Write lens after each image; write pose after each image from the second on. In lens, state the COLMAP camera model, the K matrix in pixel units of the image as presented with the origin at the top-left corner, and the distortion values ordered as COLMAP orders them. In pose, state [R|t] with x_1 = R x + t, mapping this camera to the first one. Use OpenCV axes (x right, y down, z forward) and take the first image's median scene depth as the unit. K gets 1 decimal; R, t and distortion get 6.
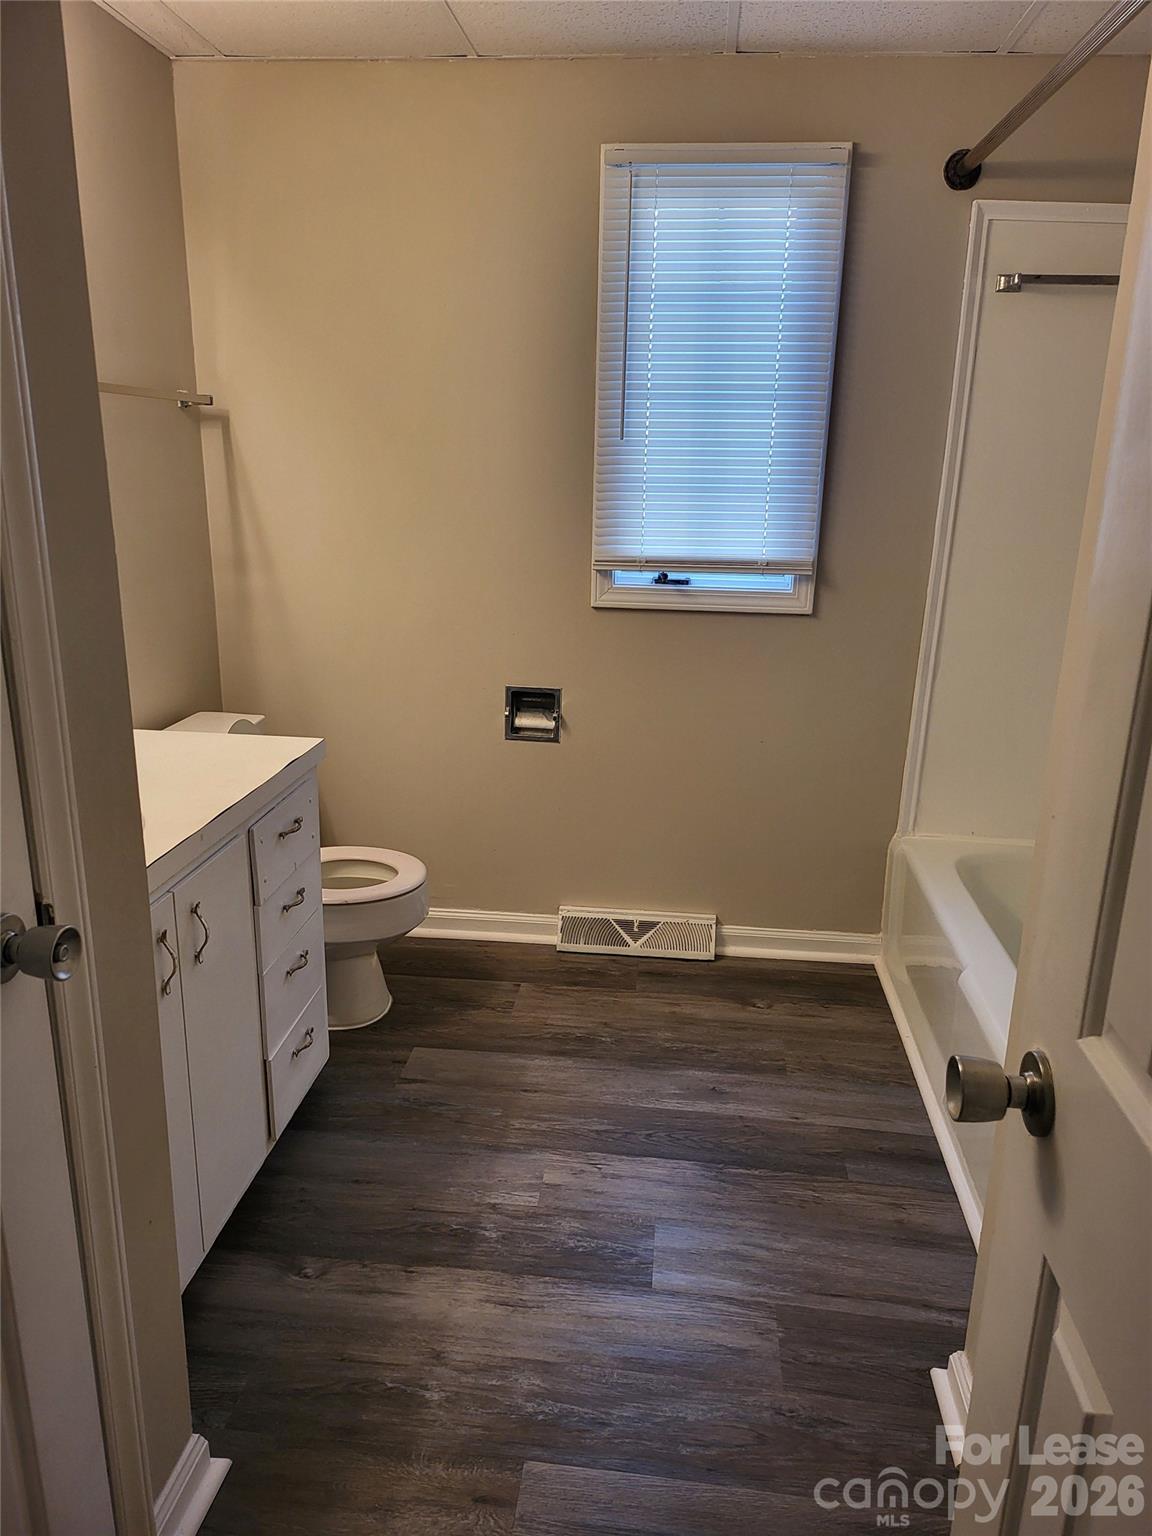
lens RADIAL K [[1080.2, 0, 574.6], [0, 1080.2, 768.3], [0, 0, 1]] dist [0.019165, -0.009036]
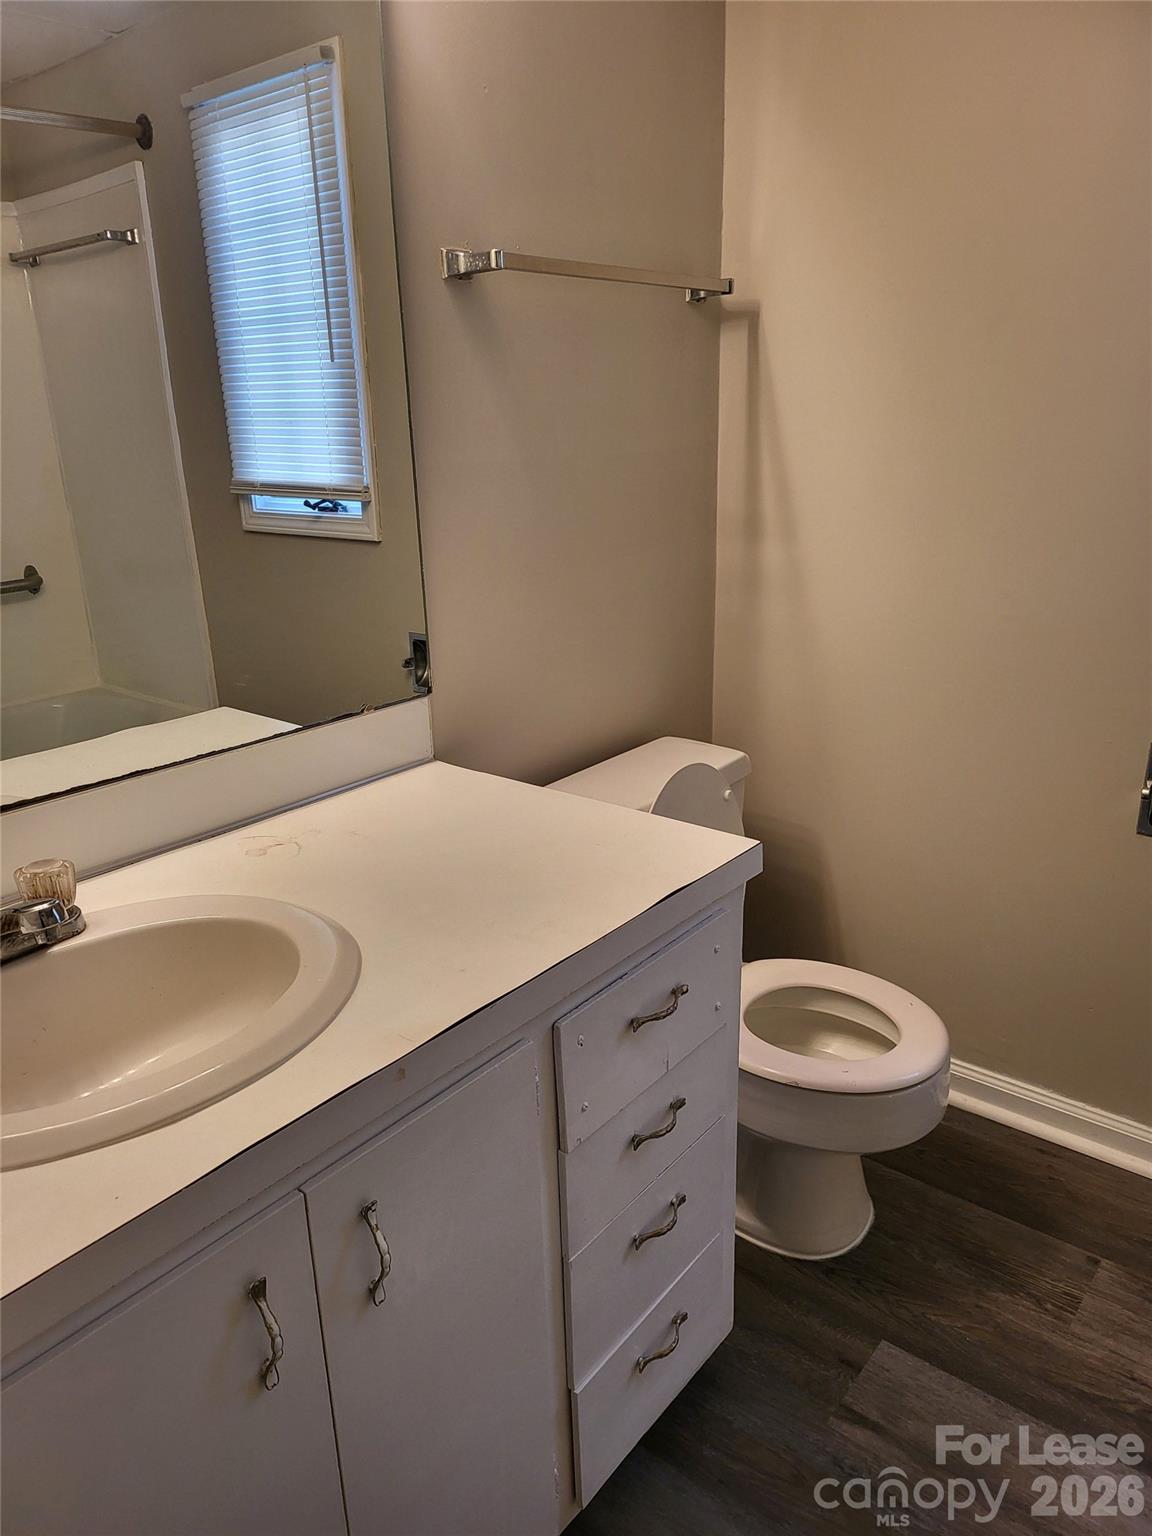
lens RADIAL K [[1080.2, 0, 581.1], [0, 1080.2, 771.9], [0, 0, 1]] dist [0.019165, -0.009036]
pose [[0.837002, 0.134641, -0.530377, -0.009508], [-0.109232, 0.990859, 0.079158, -0.082118], [0.536187, -0.008321, 0.844058, 0.381383]]
